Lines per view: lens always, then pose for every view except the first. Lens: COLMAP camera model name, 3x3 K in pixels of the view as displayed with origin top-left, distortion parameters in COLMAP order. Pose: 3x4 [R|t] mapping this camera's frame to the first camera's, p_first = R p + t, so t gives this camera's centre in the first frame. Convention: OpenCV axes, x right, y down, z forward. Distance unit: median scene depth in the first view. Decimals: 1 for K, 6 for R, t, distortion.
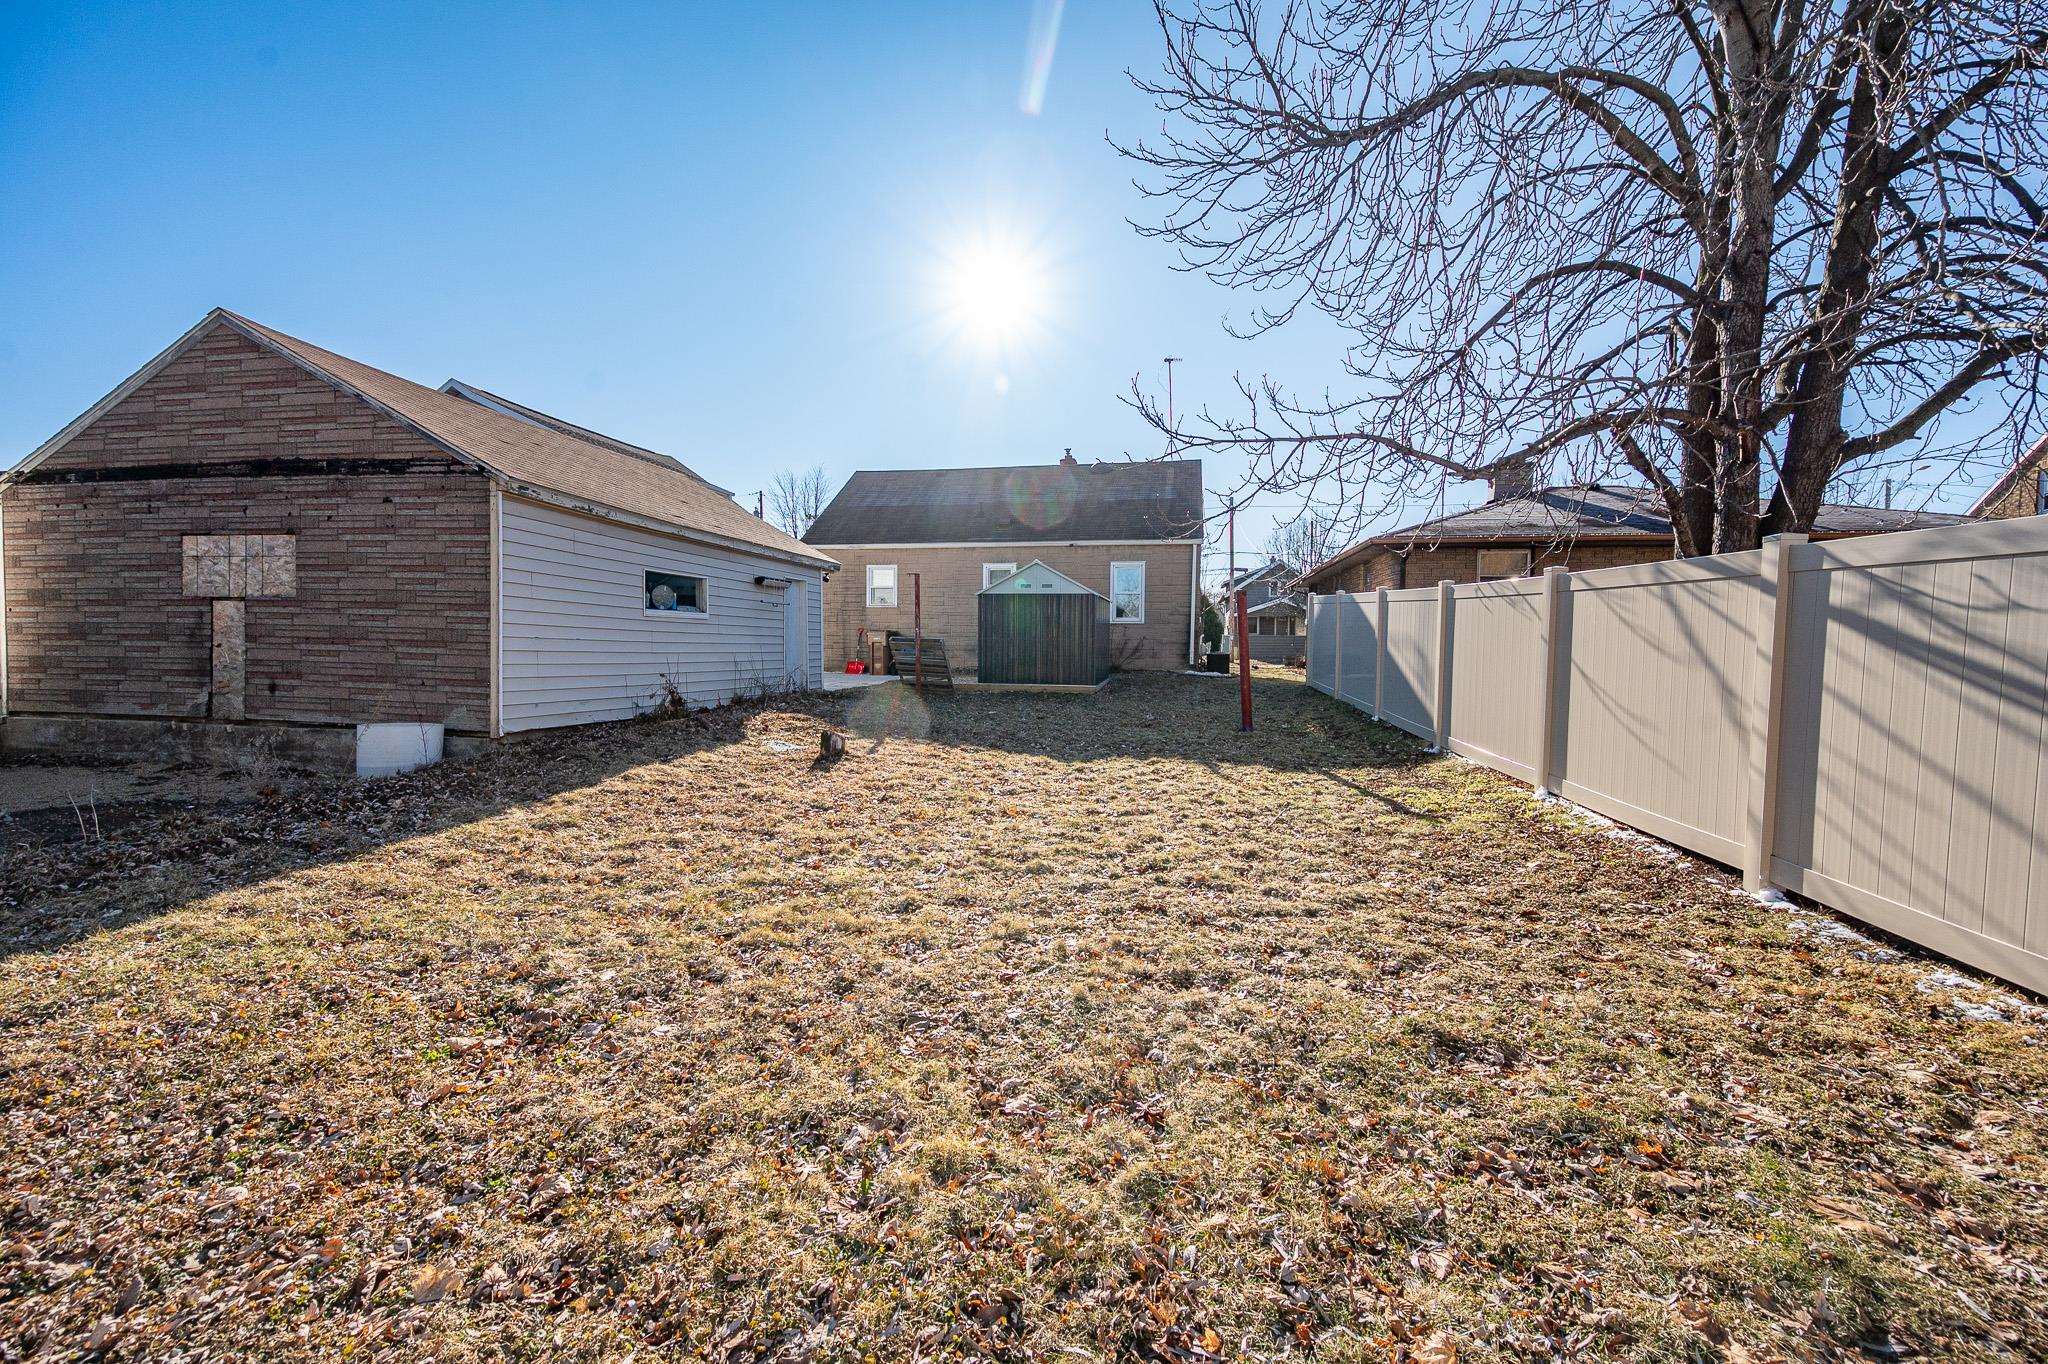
lens RADIAL K [[833.4, 0, 1041.0], [0, 833.4, 683.3], [0, 0, 1]] dist [-0.003584, 0.001417]
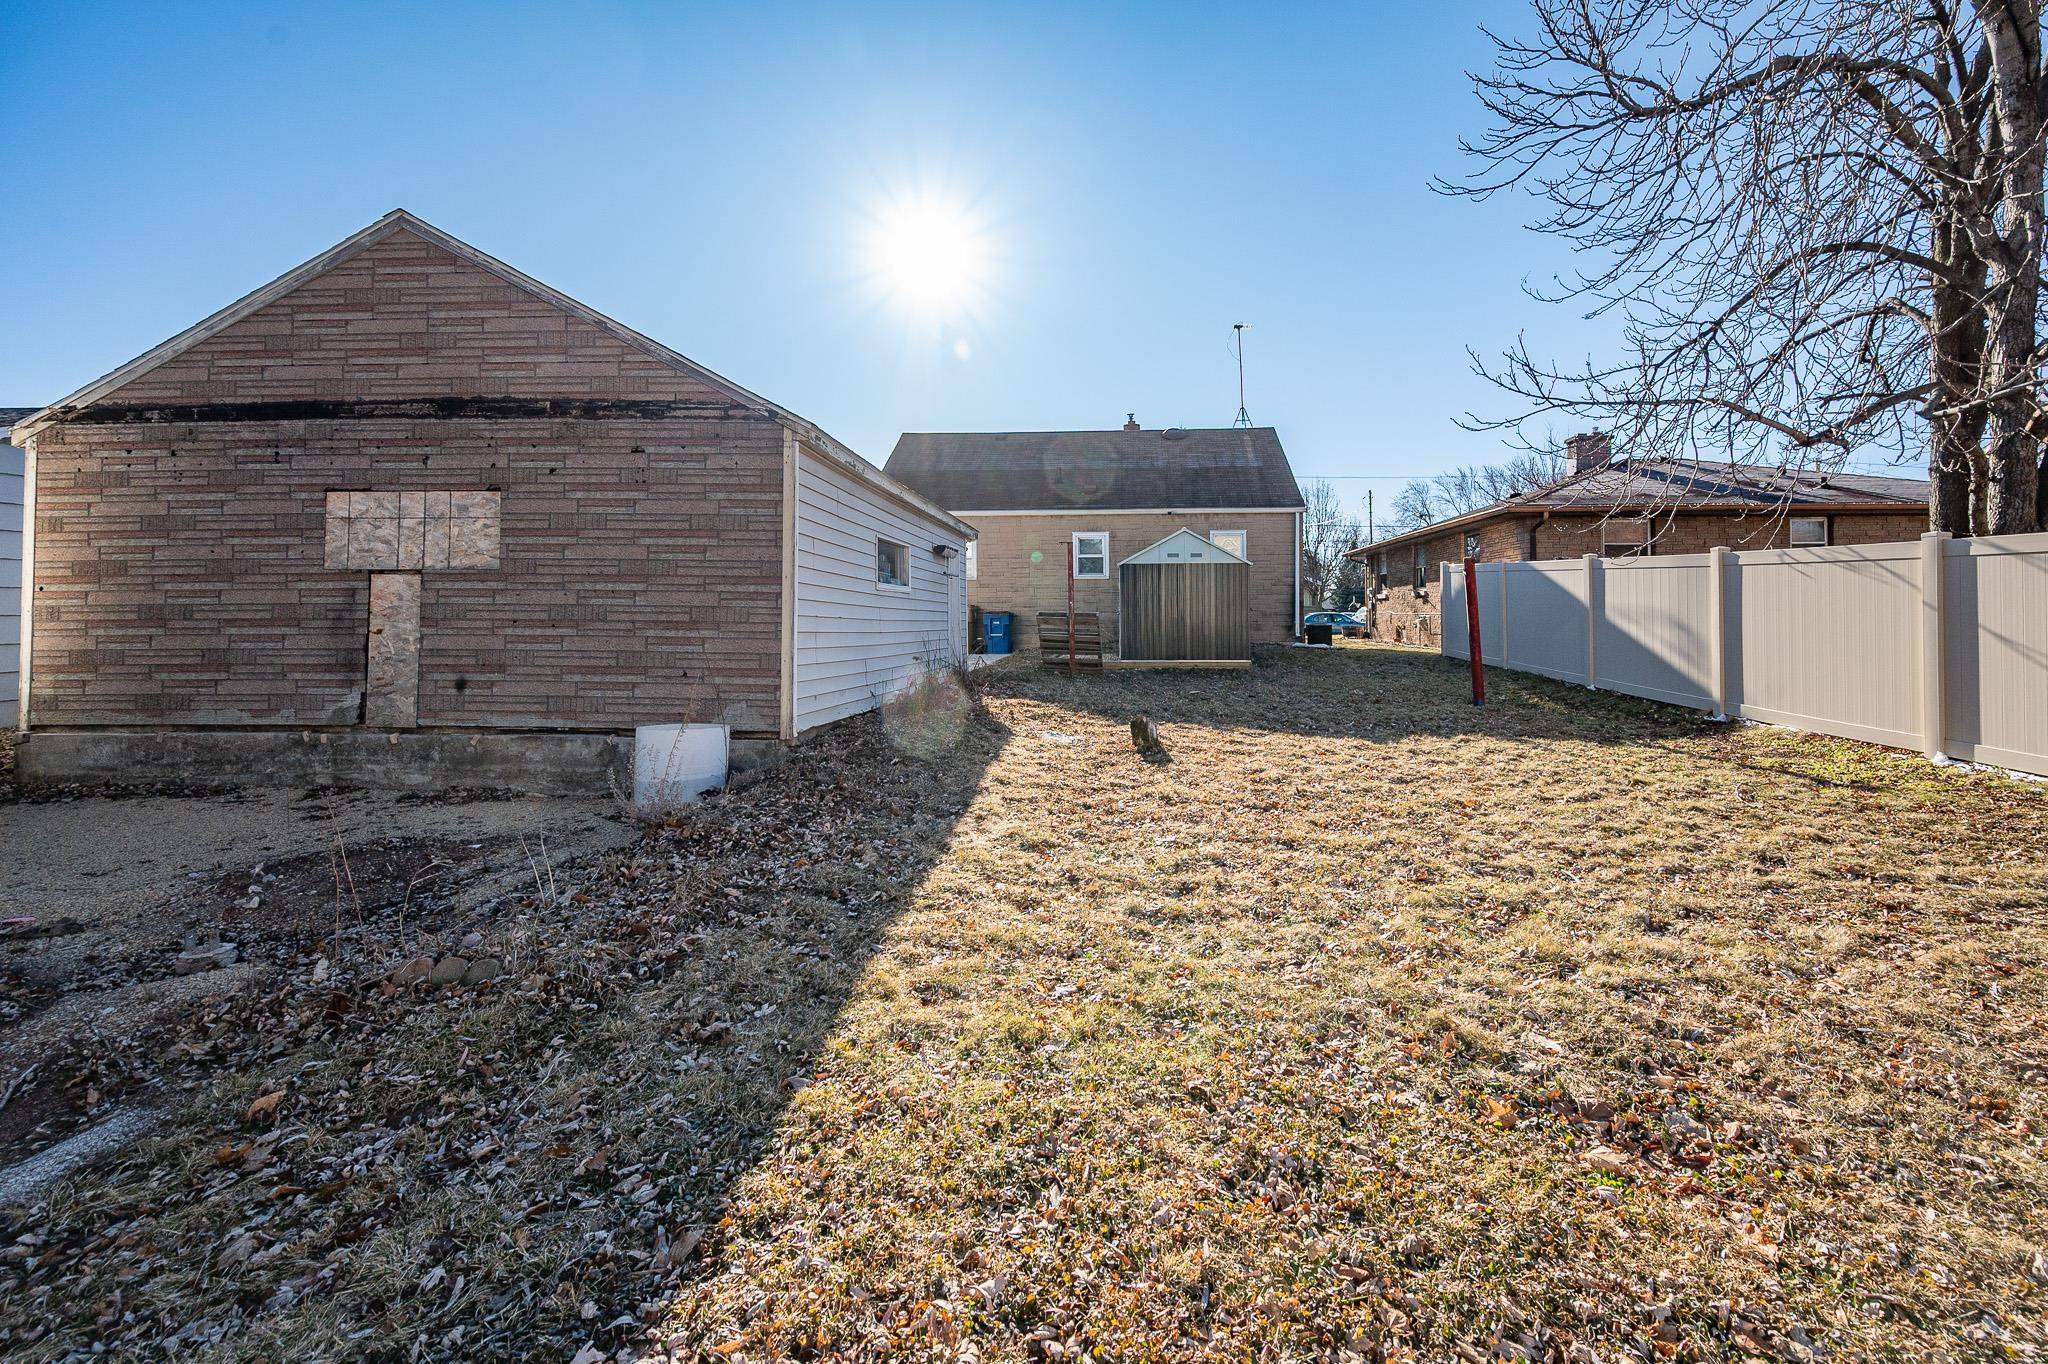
lens RADIAL K [[833.4, 0, 906.1], [0, 833.4, 612.1], [0, 0, 1]] dist [-0.003584, 0.001417]
pose [[0.988614, -0.012923, 0.149920, -0.618927], [0.020687, 0.998518, -0.050342, -0.014512], [-0.149047, 0.052870, 0.987416, 0.156083]]
